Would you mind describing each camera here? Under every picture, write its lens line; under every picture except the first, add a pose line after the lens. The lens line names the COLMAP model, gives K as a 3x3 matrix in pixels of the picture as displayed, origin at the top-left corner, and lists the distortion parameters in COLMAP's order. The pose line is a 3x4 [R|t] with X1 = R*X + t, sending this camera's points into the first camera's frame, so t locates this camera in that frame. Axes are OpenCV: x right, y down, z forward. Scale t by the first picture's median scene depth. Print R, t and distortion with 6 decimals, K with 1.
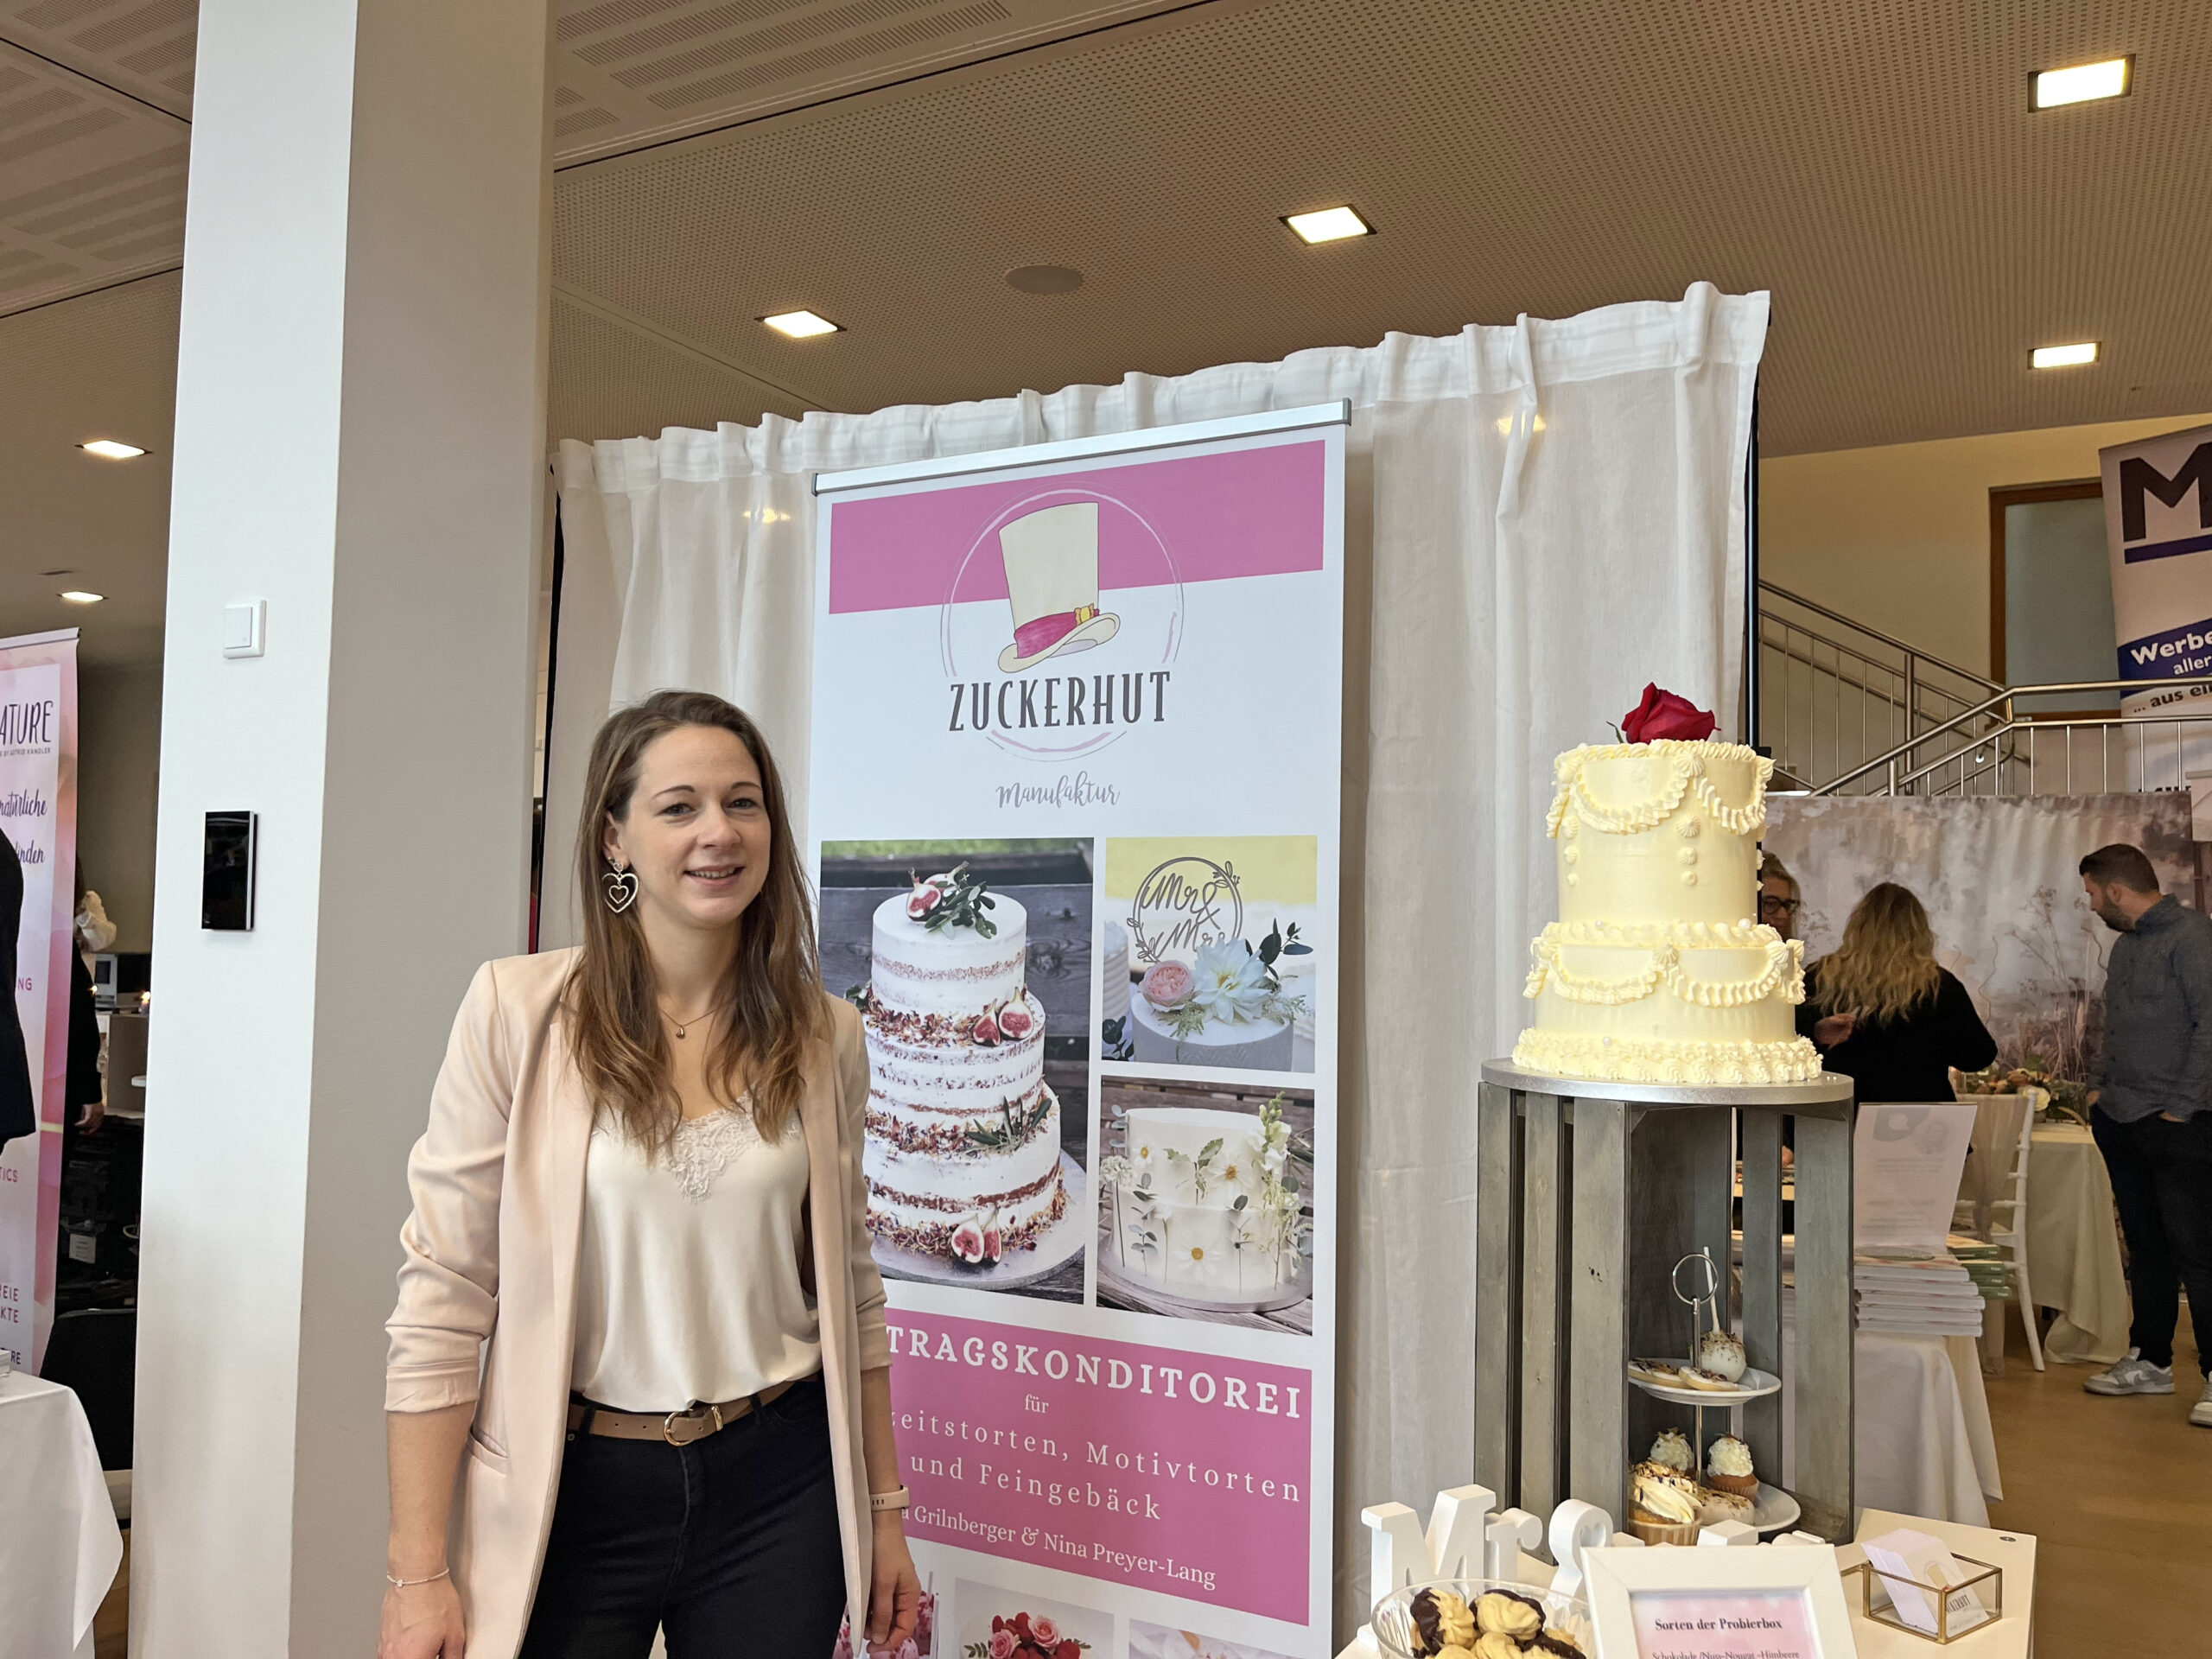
lens RADIAL K [[1672.9, 0, 1106.5], [0, 1672.9, 835.0], [0, 0, 1]] dist [0.039262, -0.056184]
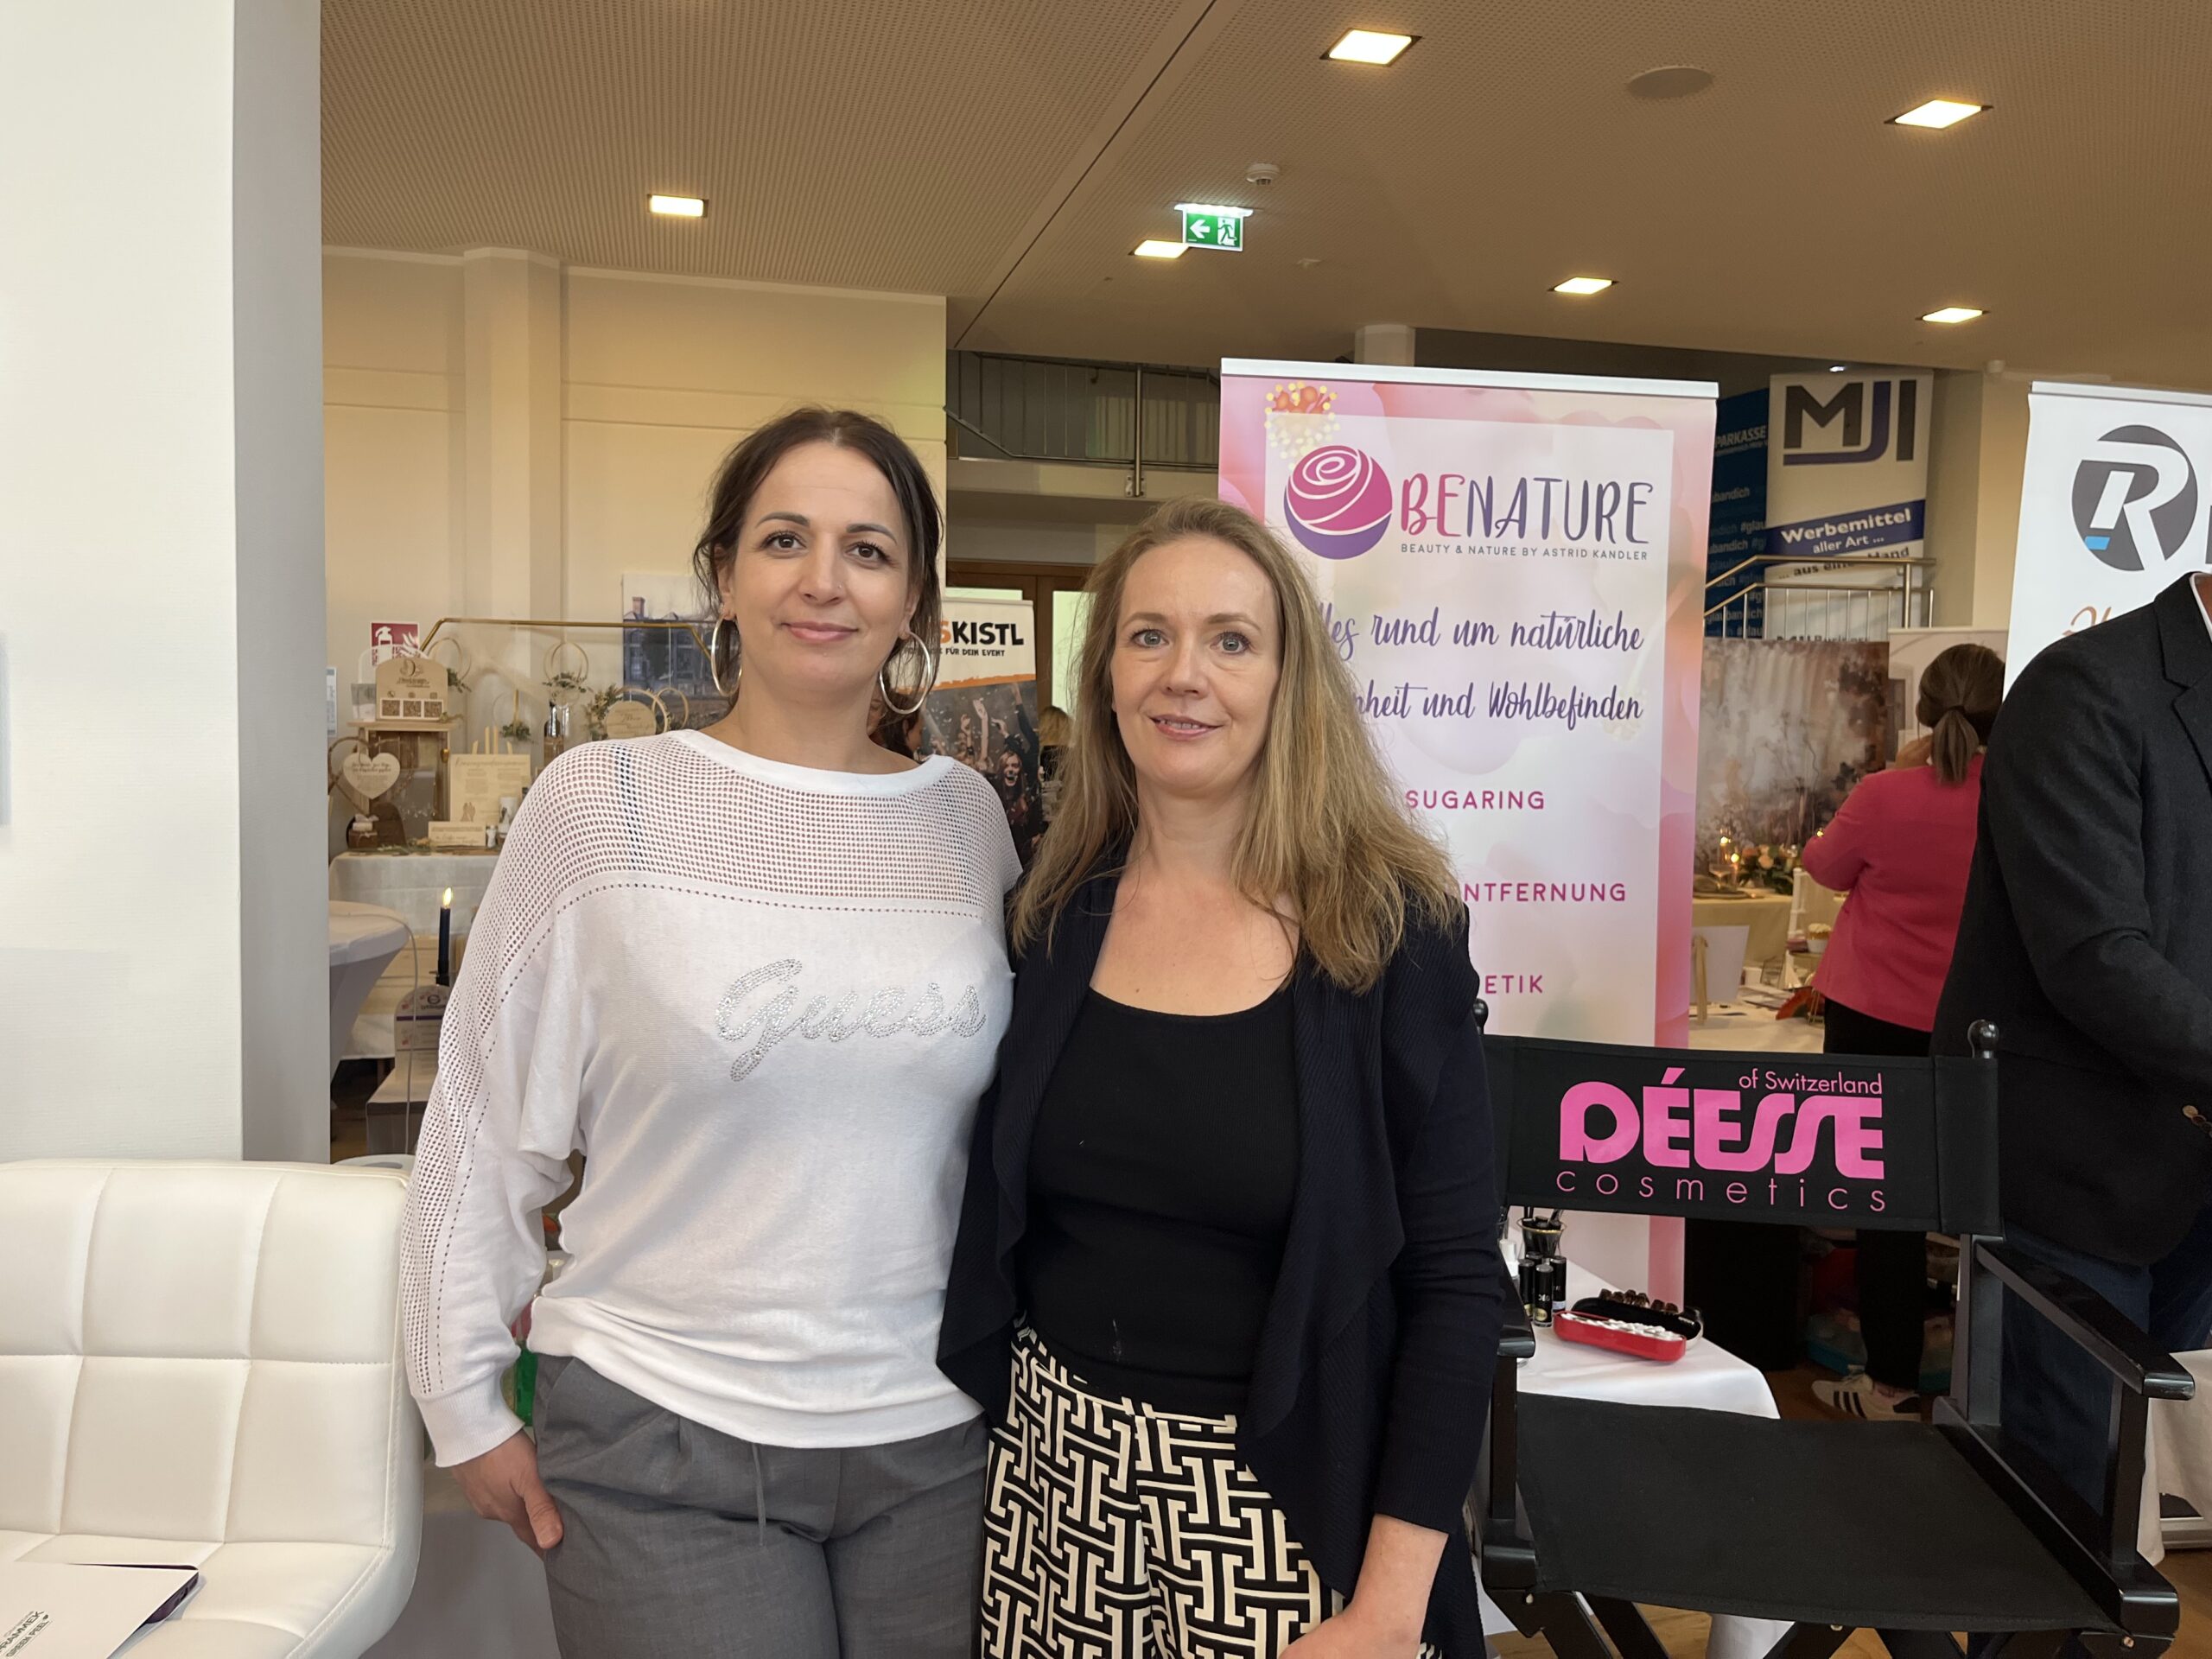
lens RADIAL K [[1695.1, 0, 1102.9], [0, 1695.1, 834.6], [0, 0, 1]] dist [0.014715, -0.011892]
pose [[0.740519, -0.051213, 0.670082, -0.735326], [-0.032557, 0.993188, 0.111887, -0.003946], [-0.671247, -0.104670, 0.733806, 0.359460]]
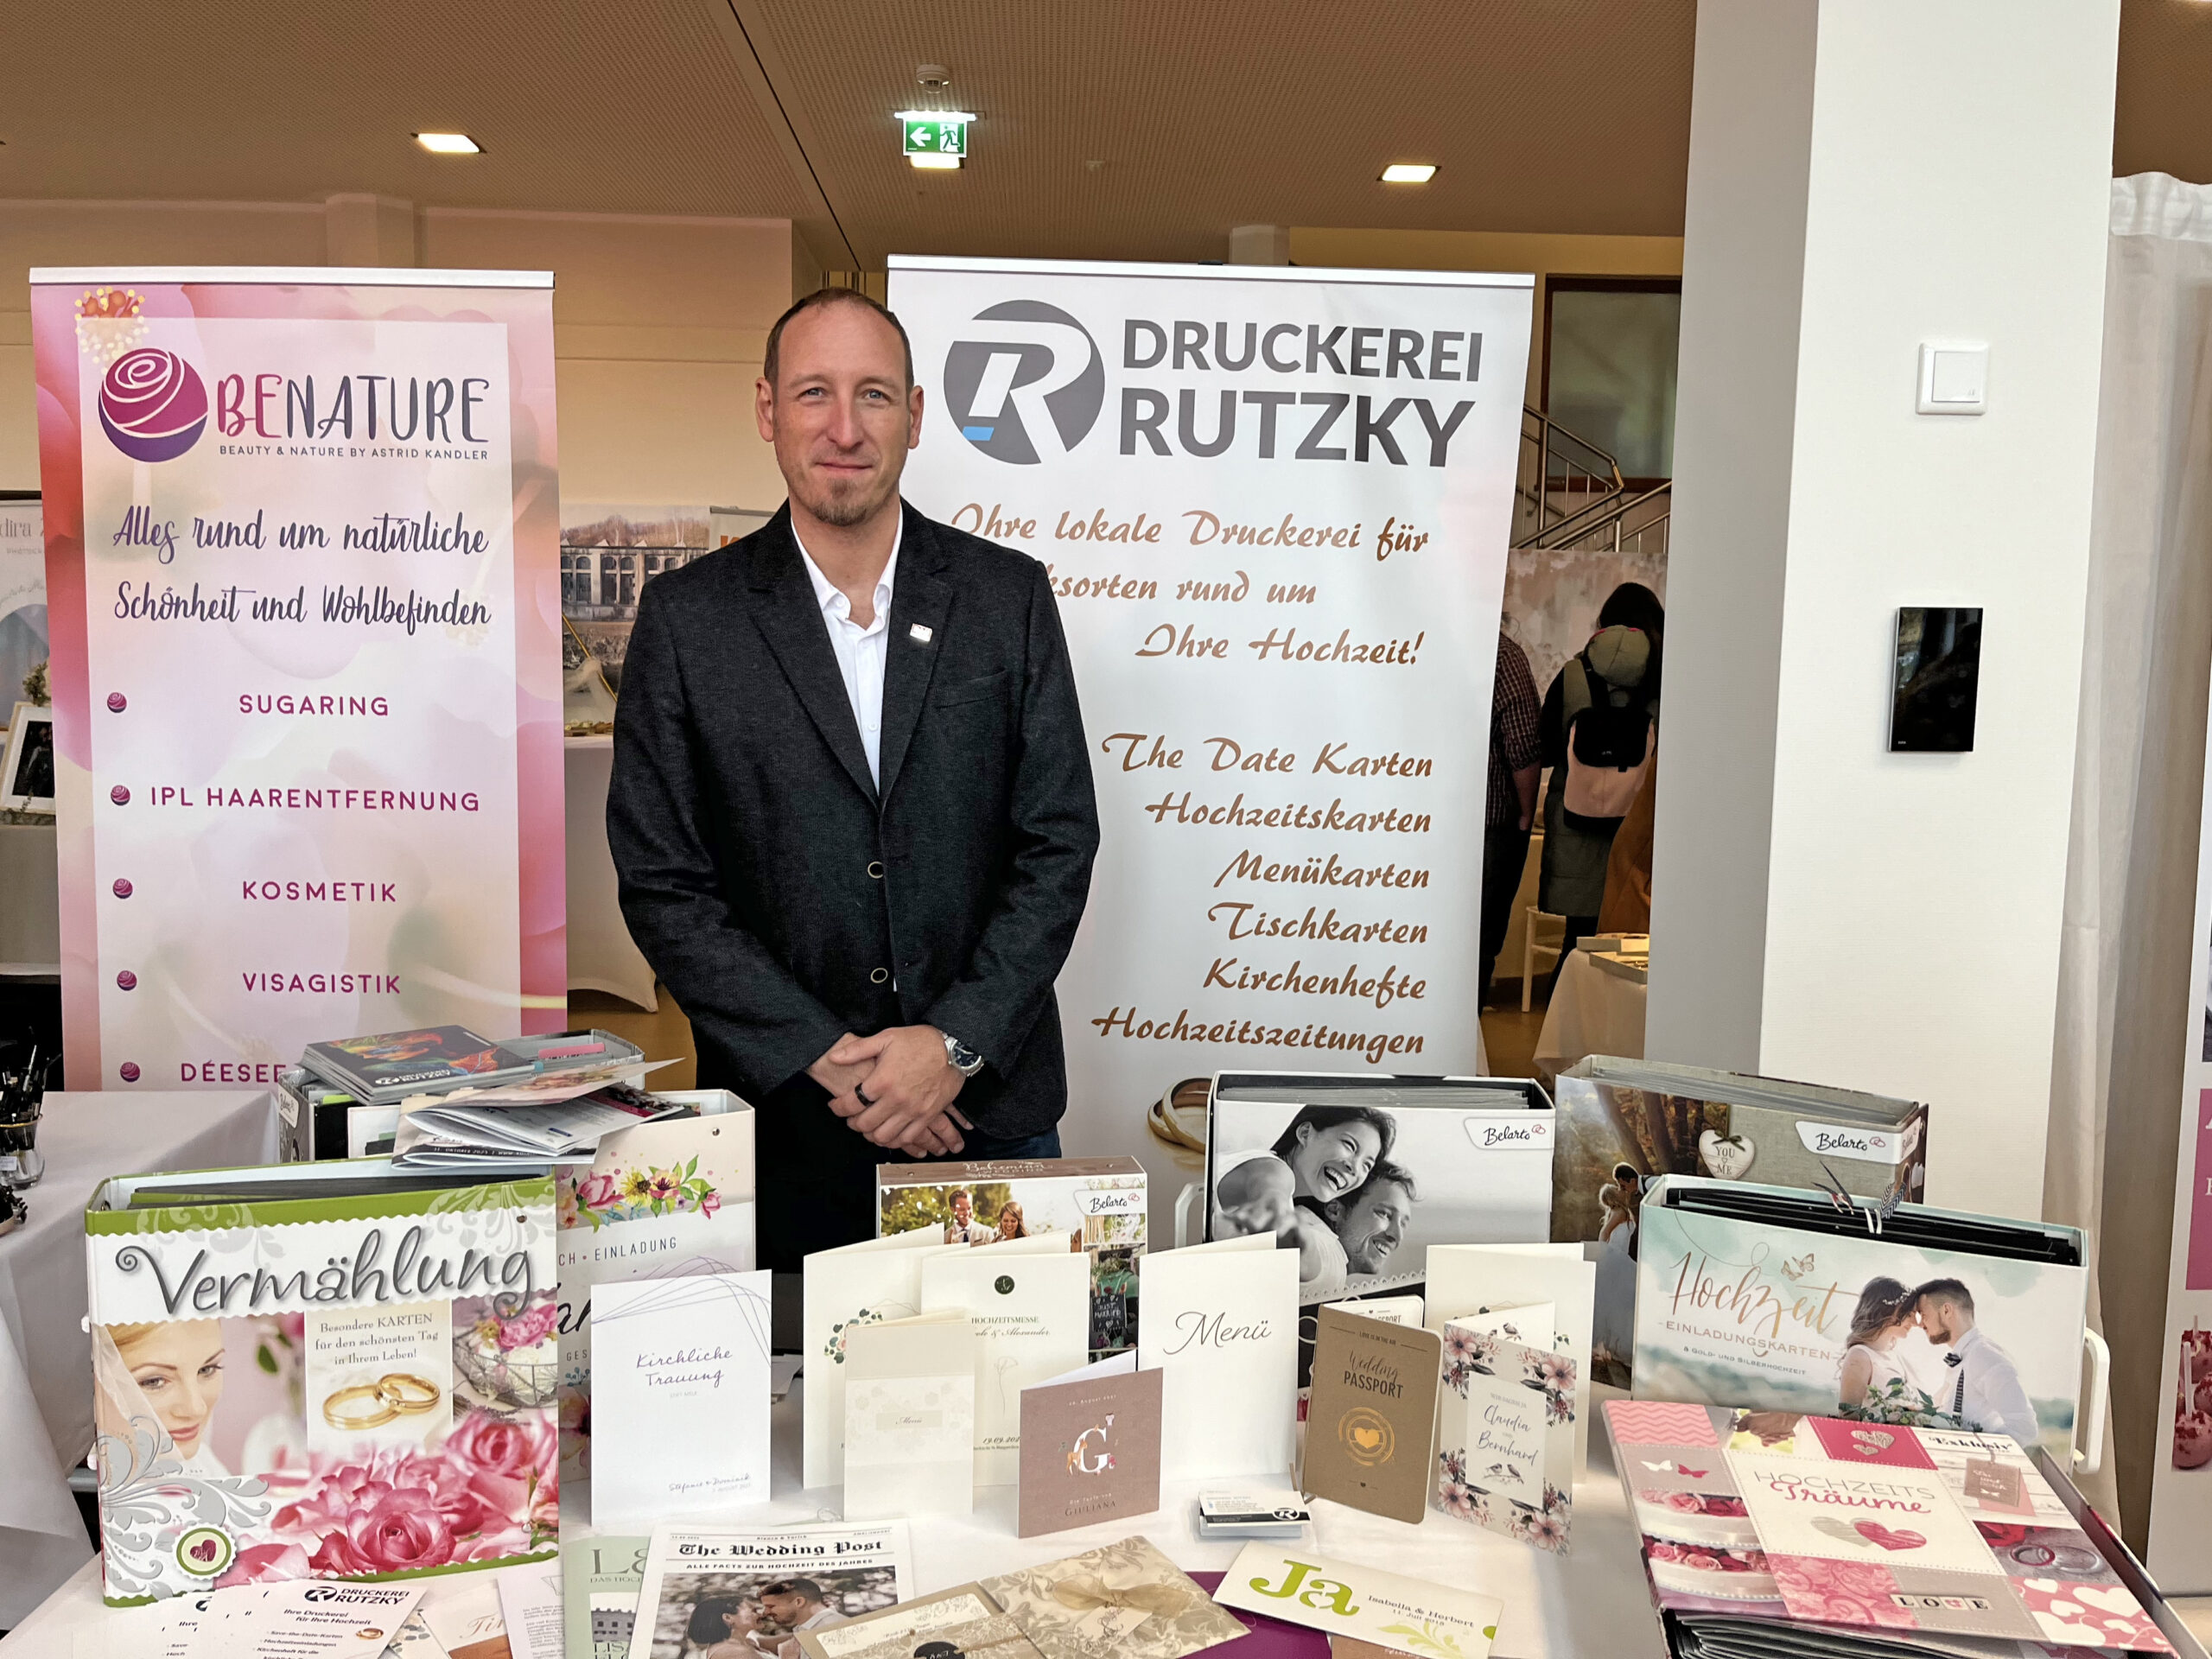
lens RADIAL K [[1672.9, 0, 1104.9], [0, 1672.9, 815.6], [0, 0, 1]] dist [0.039262, -0.056184]
pose [[0.870514, -0.050568, 0.489539, -0.432719], [-0.027677, 0.988103, 0.151285, -0.009350], [-0.491365, -0.145245, 0.858758, 0.160809]]
